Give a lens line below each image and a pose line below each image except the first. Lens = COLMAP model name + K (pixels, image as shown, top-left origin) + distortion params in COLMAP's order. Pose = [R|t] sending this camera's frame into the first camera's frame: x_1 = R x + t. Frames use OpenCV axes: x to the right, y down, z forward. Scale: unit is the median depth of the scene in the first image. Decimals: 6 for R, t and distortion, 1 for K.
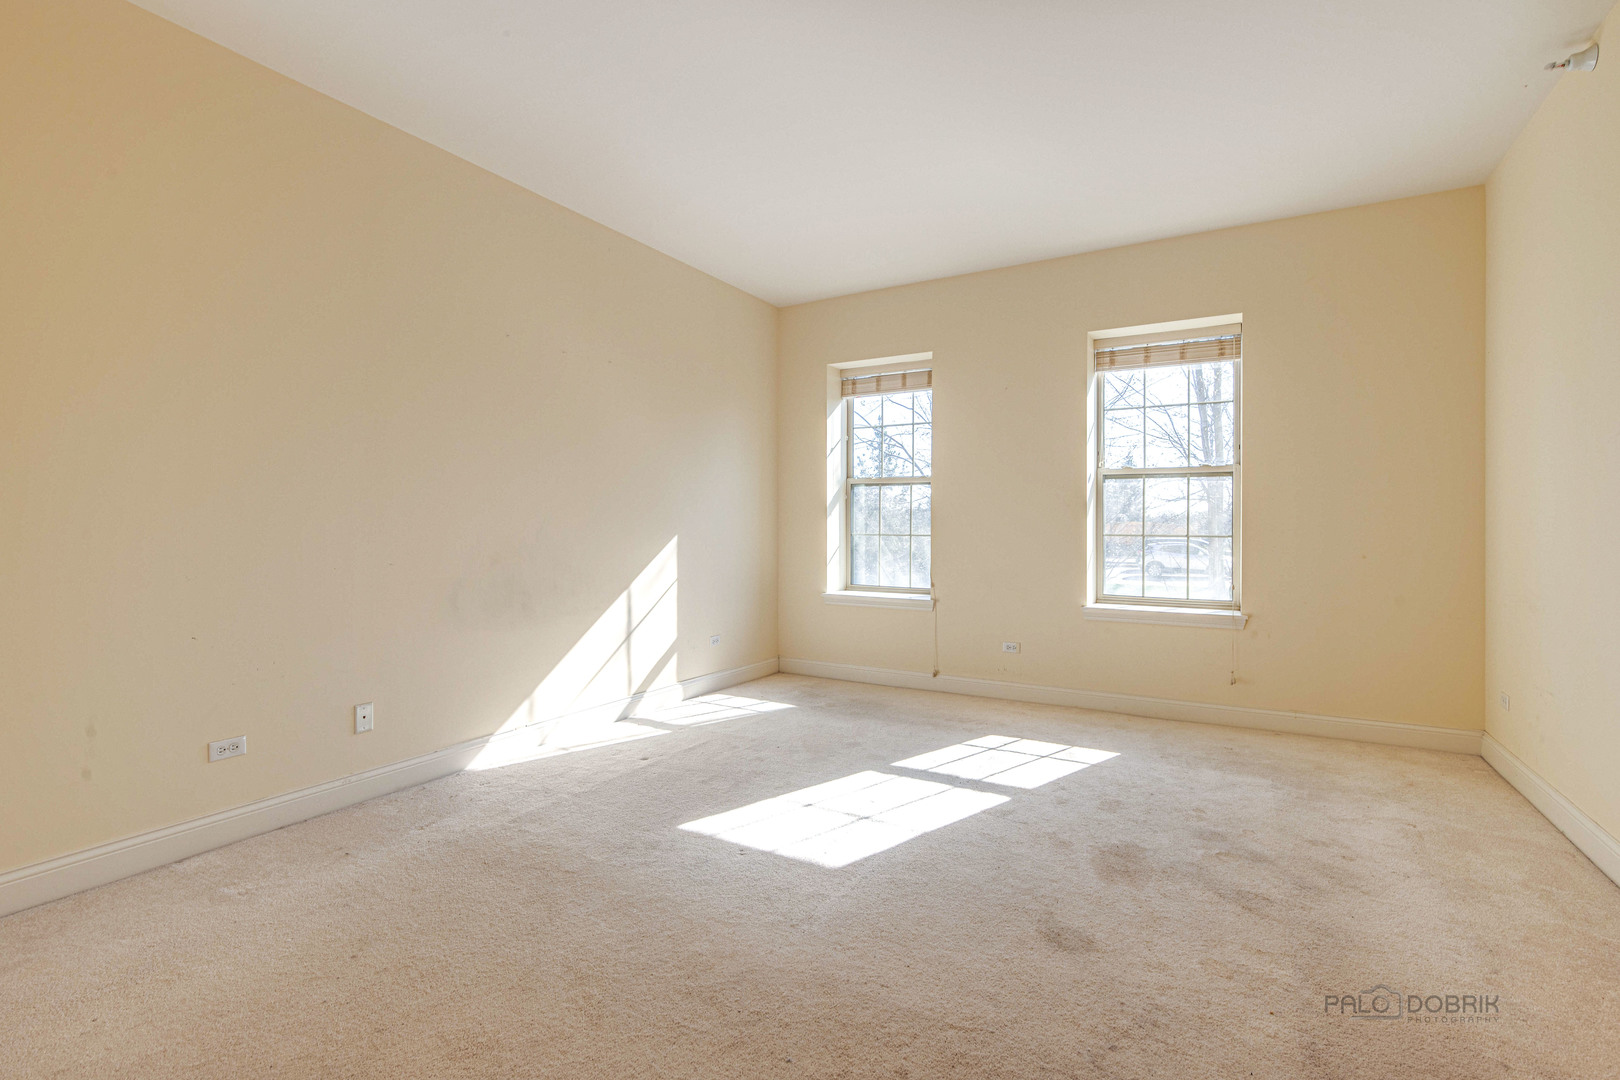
lens RADIAL K [[738.8, 0, 808.1], [0, 738.8, 541.6], [0, 0, 1]] dist [-0.001988, 0.002460]
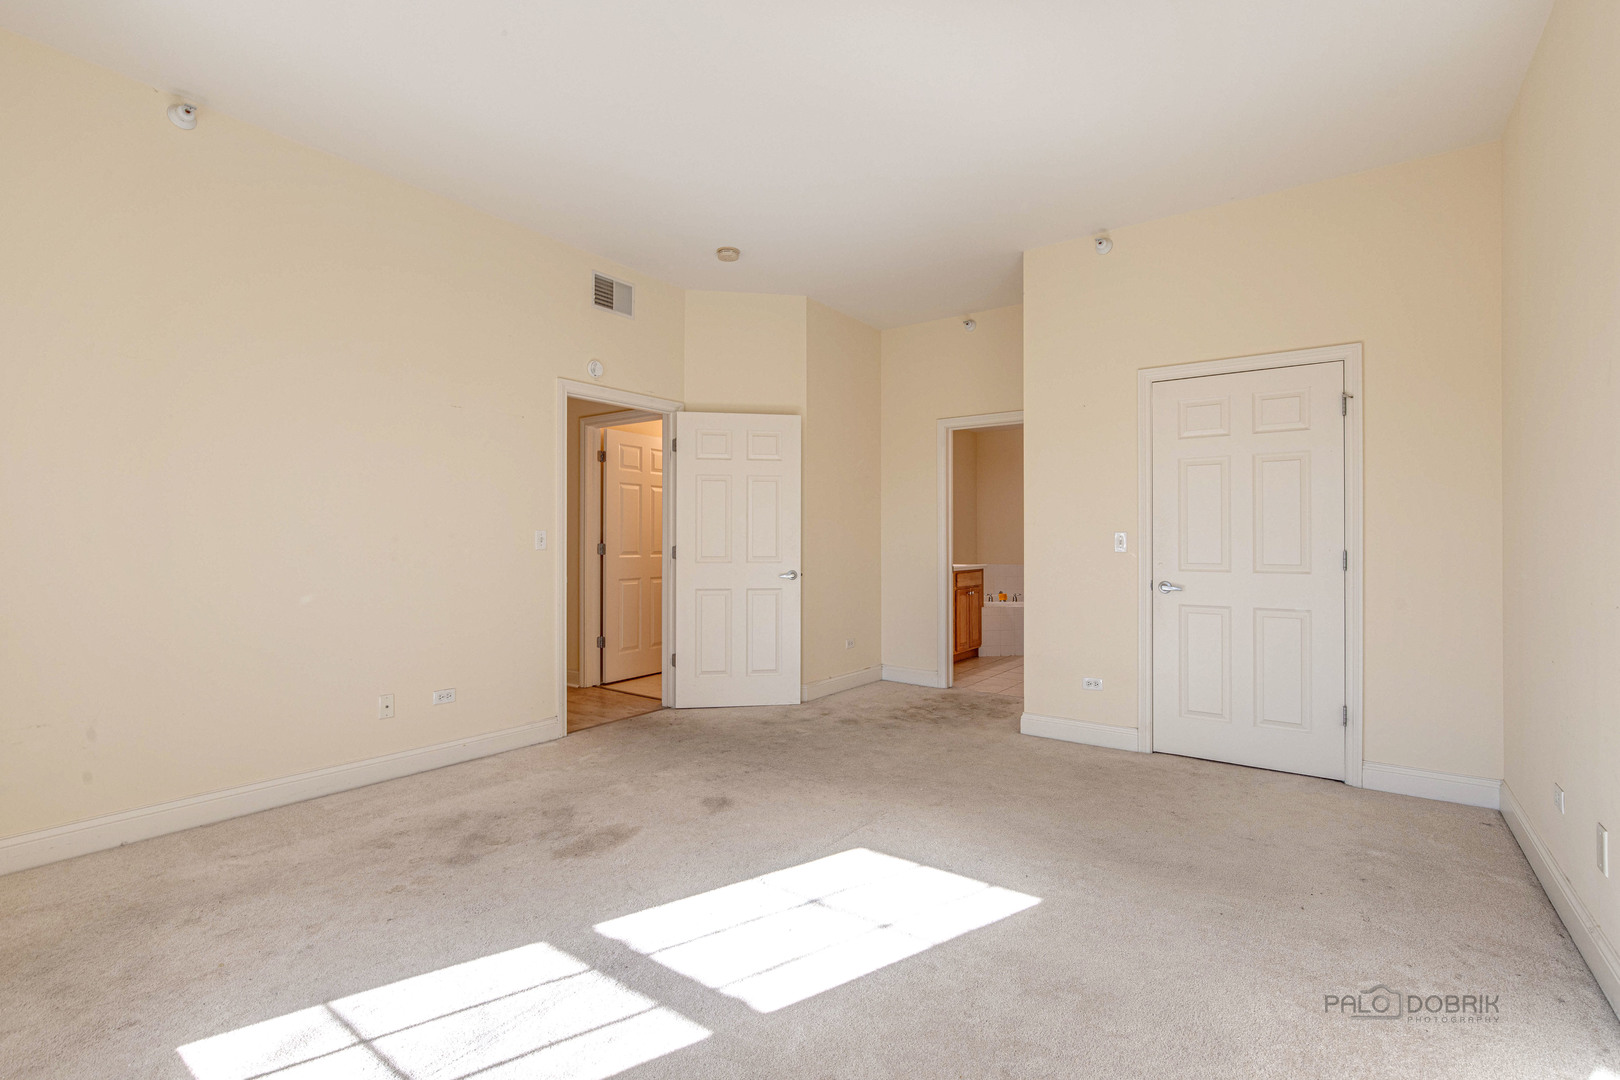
lens RADIAL K [[738.8, 0, 810.9], [0, 738.8, 535.7], [0, 0, 1]] dist [-0.001988, 0.002460]
pose [[-0.994834, 0.002696, 0.101476, -0.004595], [0.004171, 0.999889, 0.014329, -0.037253], [-0.101426, 0.014678, -0.994735, 2.023252]]
